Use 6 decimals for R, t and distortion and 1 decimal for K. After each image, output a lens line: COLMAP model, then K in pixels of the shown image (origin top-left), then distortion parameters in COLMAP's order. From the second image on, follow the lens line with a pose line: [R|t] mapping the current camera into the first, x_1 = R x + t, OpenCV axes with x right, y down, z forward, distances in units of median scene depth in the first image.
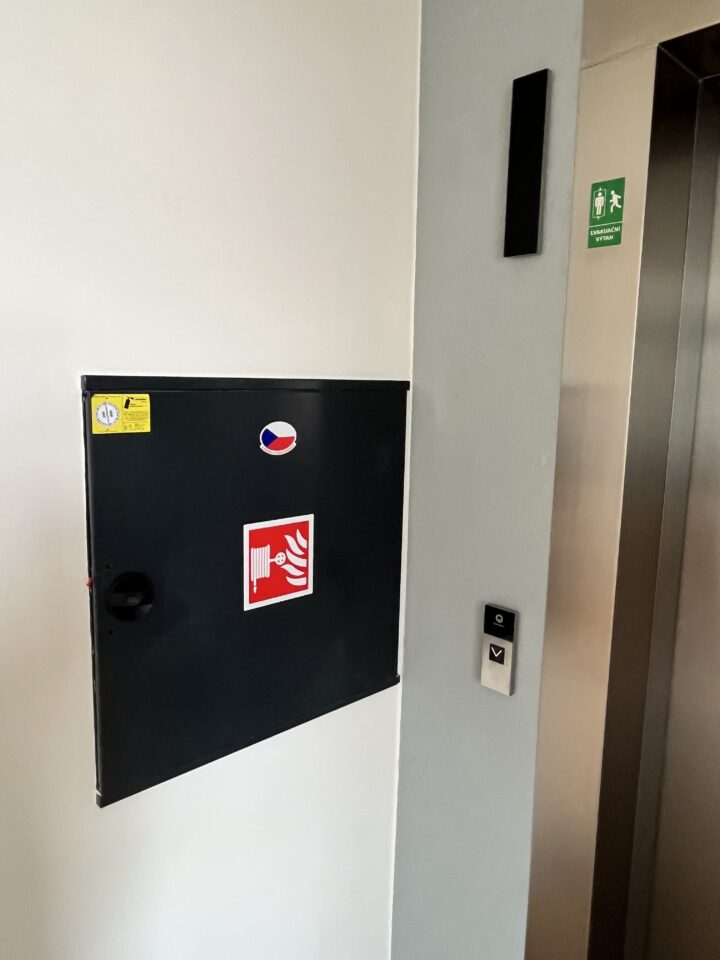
lens RADIAL K [[650.7, 0, 355.9], [0, 650.7, 476.6], [0, 0, 1]] dist [-0.004925, -0.001335]
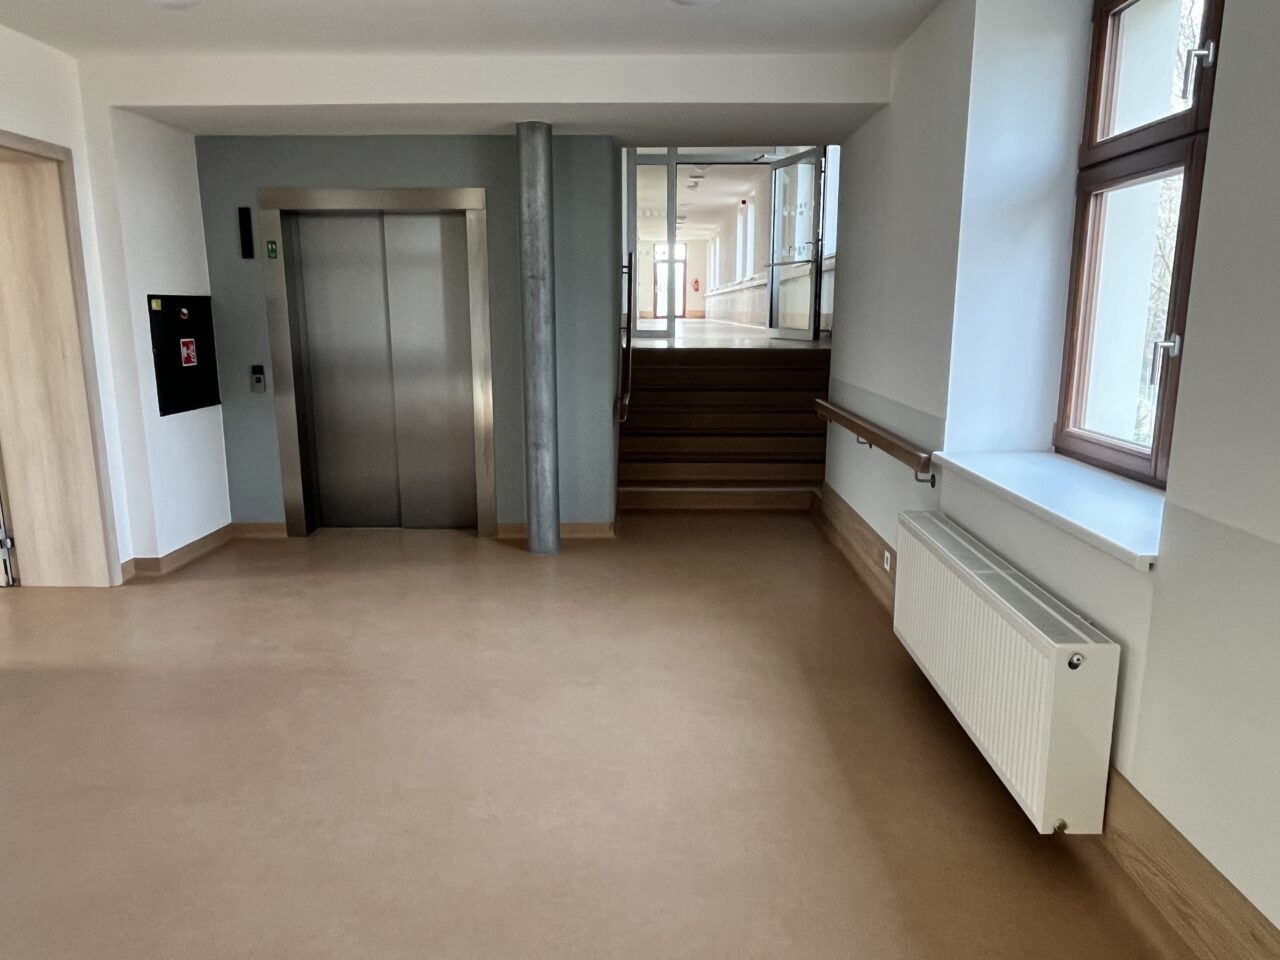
lens RADIAL K [[867.6, 0, 635.4], [0, 867.6, 481.5], [0, 0, 1]] dist [-0.004925, -0.001335]
pose [[0.690626, -0.163501, 0.704487, -1.774639], [0.122327, 0.986483, 0.109029, 0.583250], [-0.712791, 0.010880, 0.701292, -3.707432]]
